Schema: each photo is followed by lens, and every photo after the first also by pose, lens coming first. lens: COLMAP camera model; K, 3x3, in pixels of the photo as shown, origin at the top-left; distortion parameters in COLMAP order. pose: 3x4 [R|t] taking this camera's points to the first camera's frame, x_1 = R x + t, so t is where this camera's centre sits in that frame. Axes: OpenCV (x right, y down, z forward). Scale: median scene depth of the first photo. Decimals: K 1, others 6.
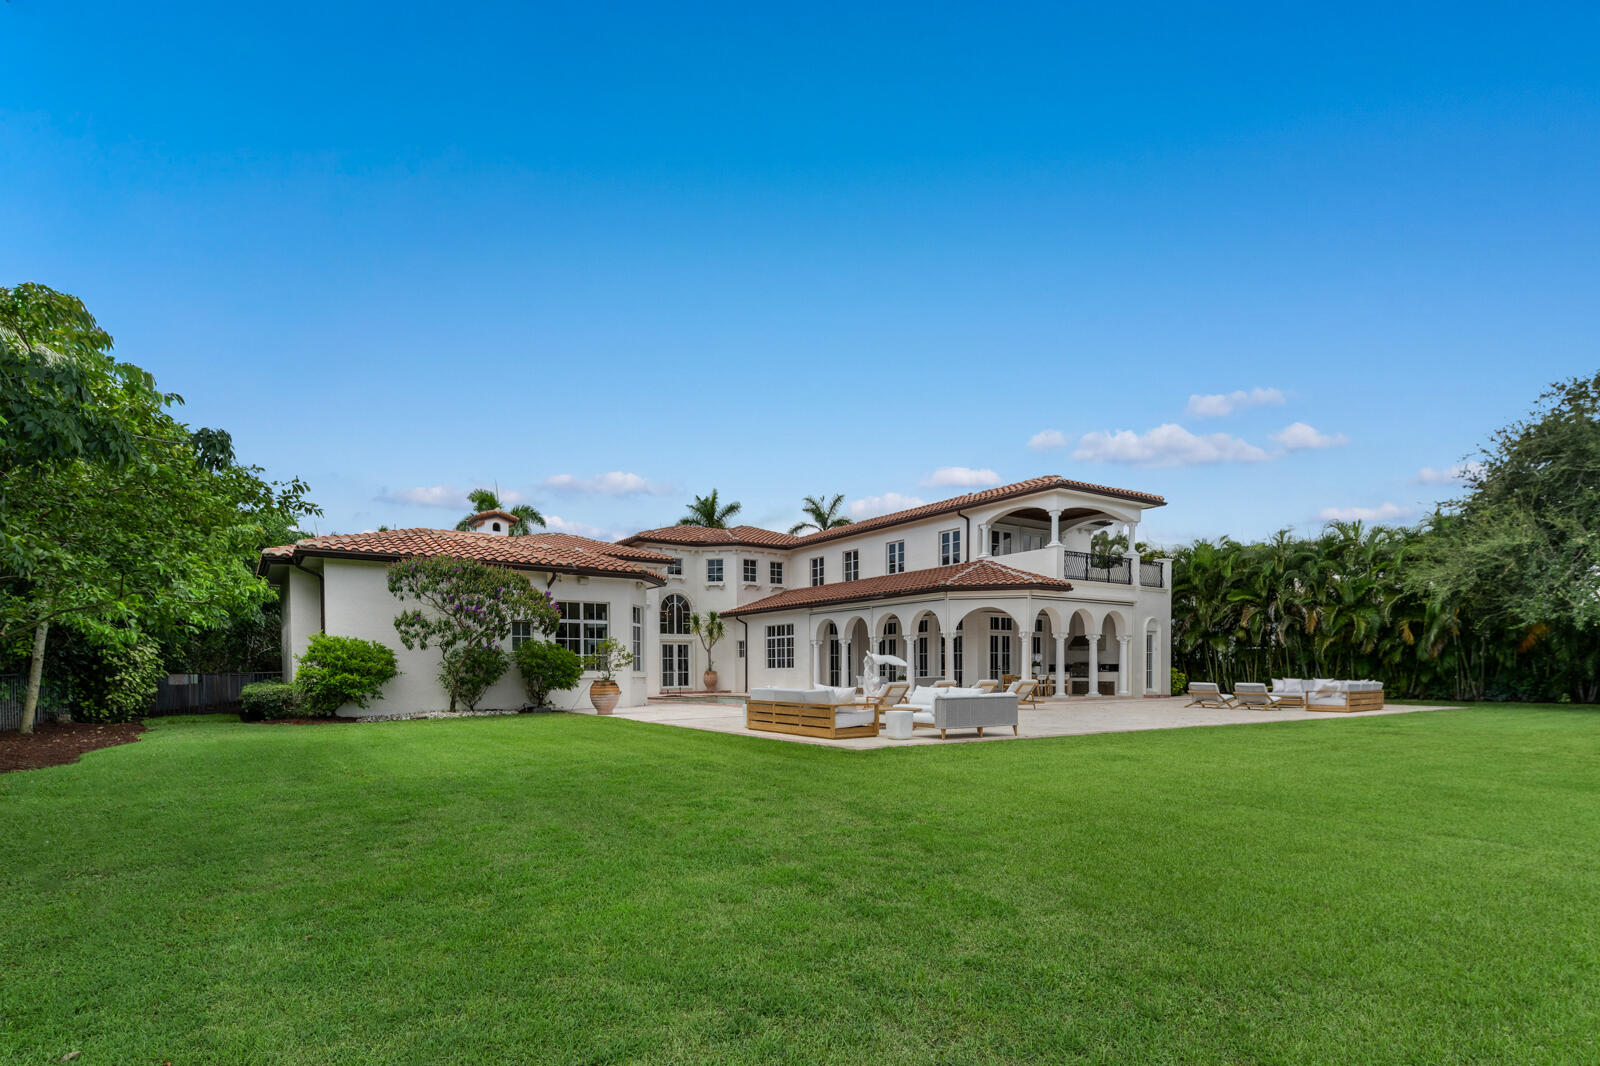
lens RADIAL K [[785.9, 0, 755.2], [0, 785.9, 665.5], [0, 0, 1]] dist [0.027509, 0.000087]
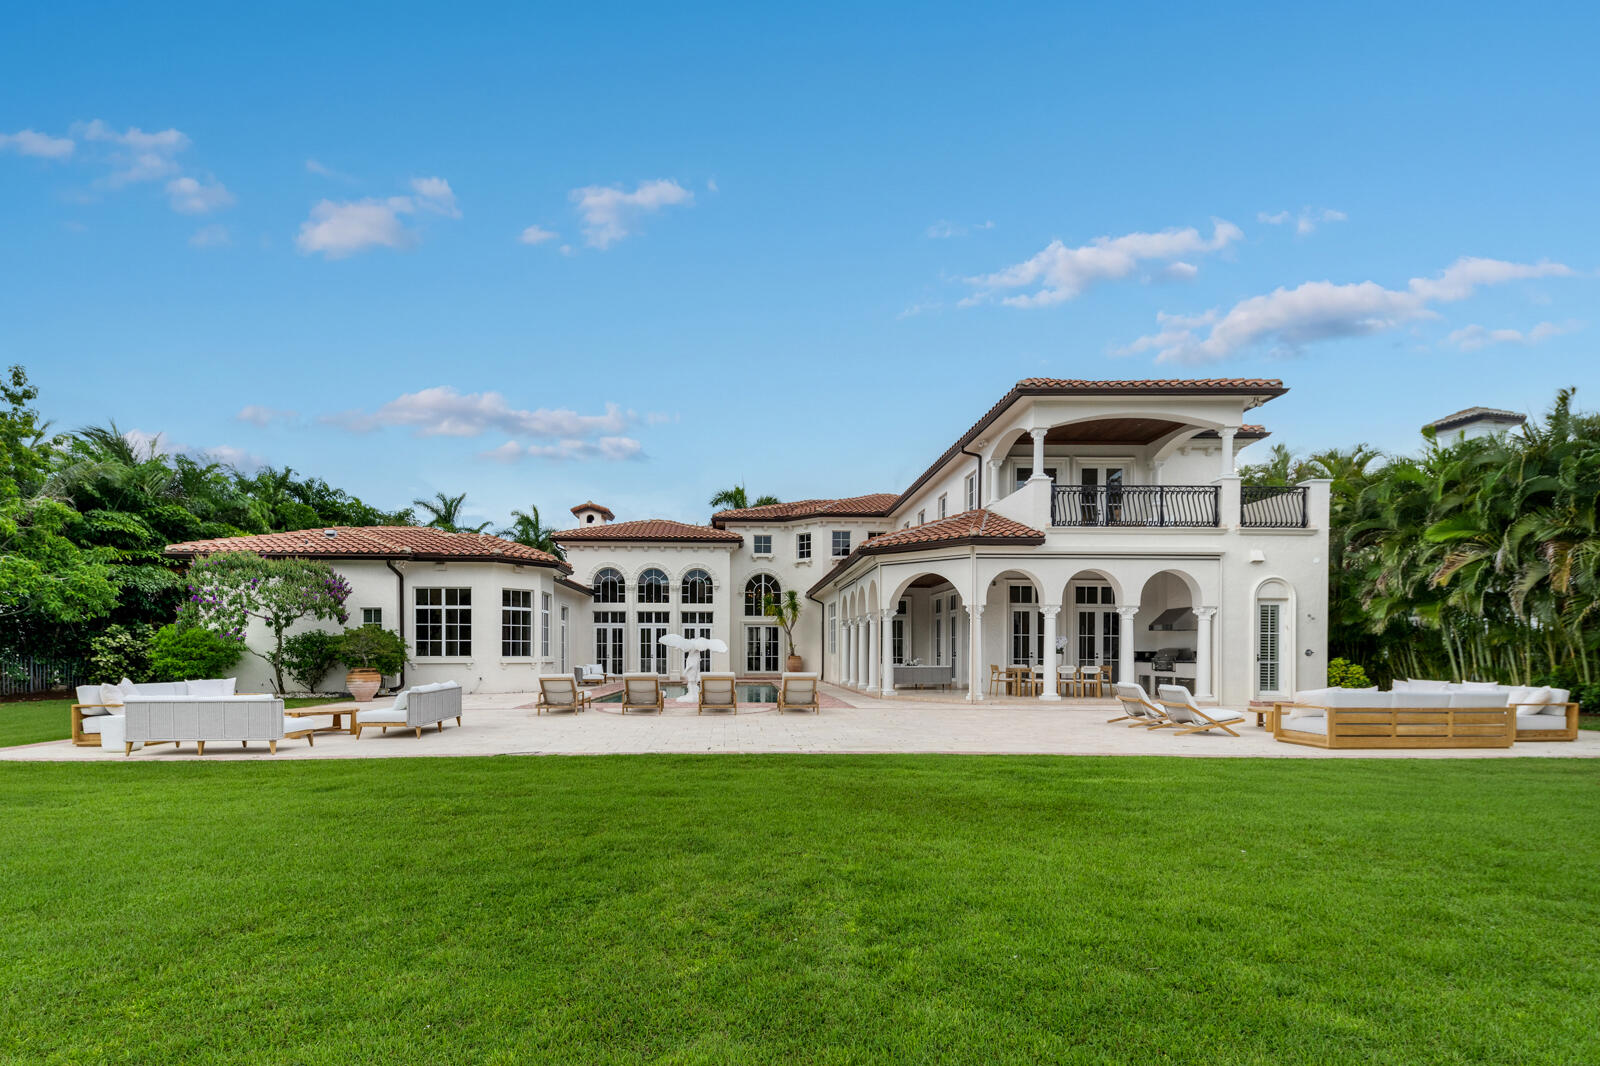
lens RADIAL K [[760.2, 0, 766.0], [0, 760.2, 649.3], [0, 0, 1]] dist [0.024715, -0.015164]
pose [[0.857083, 0.004030, -0.515163, 0.404275], [-0.002128, 0.999989, 0.004282, -0.004359], [0.515174, -0.002574, 0.857082, 0.237931]]
